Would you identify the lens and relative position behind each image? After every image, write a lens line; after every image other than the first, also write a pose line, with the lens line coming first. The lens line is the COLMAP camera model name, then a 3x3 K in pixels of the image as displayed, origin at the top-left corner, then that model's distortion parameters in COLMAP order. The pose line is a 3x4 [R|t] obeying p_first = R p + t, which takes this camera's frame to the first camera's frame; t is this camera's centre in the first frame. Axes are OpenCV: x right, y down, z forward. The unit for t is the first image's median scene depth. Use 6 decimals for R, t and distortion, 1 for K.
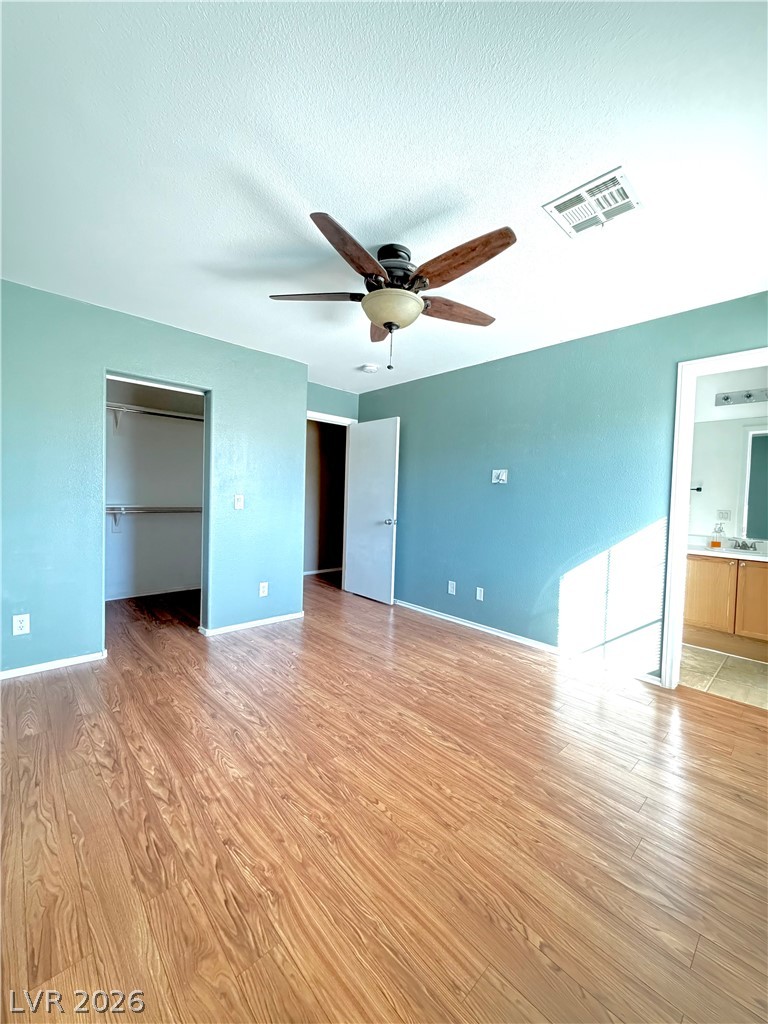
lens RADIAL K [[408.5, 0, 386.3], [0, 408.5, 511.7], [0, 0, 1]] dist [0.000386, 0.000283]
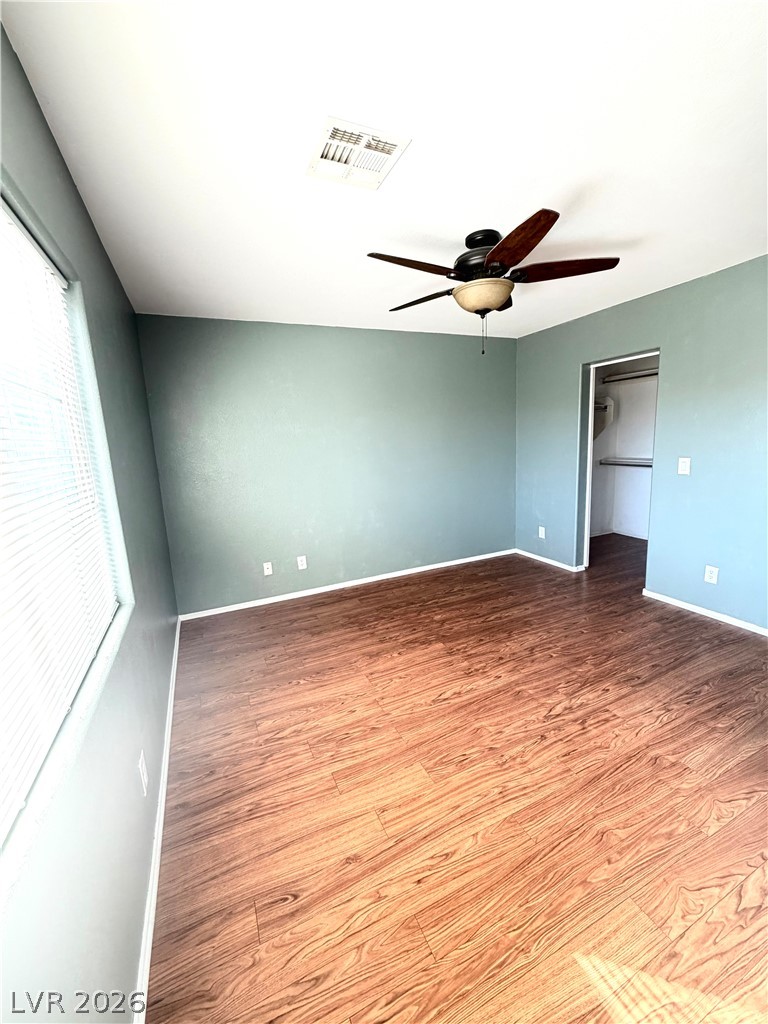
lens RADIAL K [[408.5, 0, 381.7], [0, 408.5, 513.2], [0, 0, 1]] dist [0.000386, 0.000283]
pose [[-0.317390, 0.160617, -0.934594, 1.150302], [-0.004430, 0.985290, 0.170834, -0.120459], [0.948285, 0.058362, -0.312009, 1.098941]]
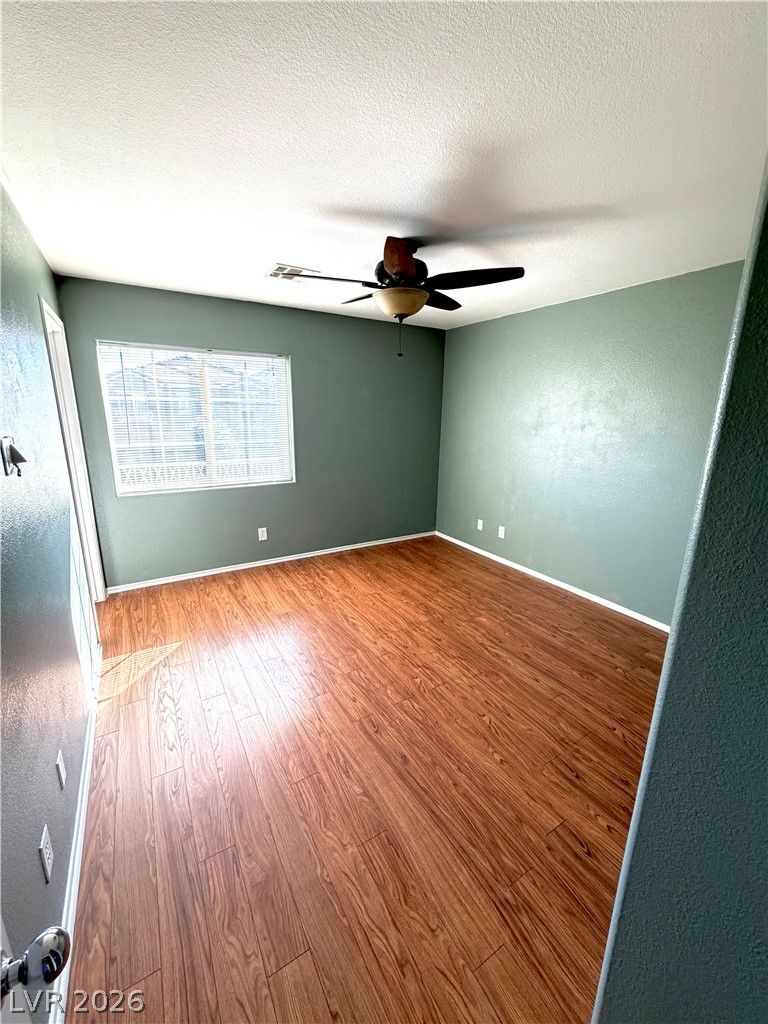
lens RADIAL K [[408.5, 0, 384.5], [0, 408.5, 514.4], [0, 0, 1]] dist [0.000386, 0.000283]
pose [[-0.977506, -0.090445, 0.190530, -0.209352], [-0.029293, 0.952848, 0.302031, -0.270946], [-0.208863, 0.289656, -0.934064, 2.197722]]
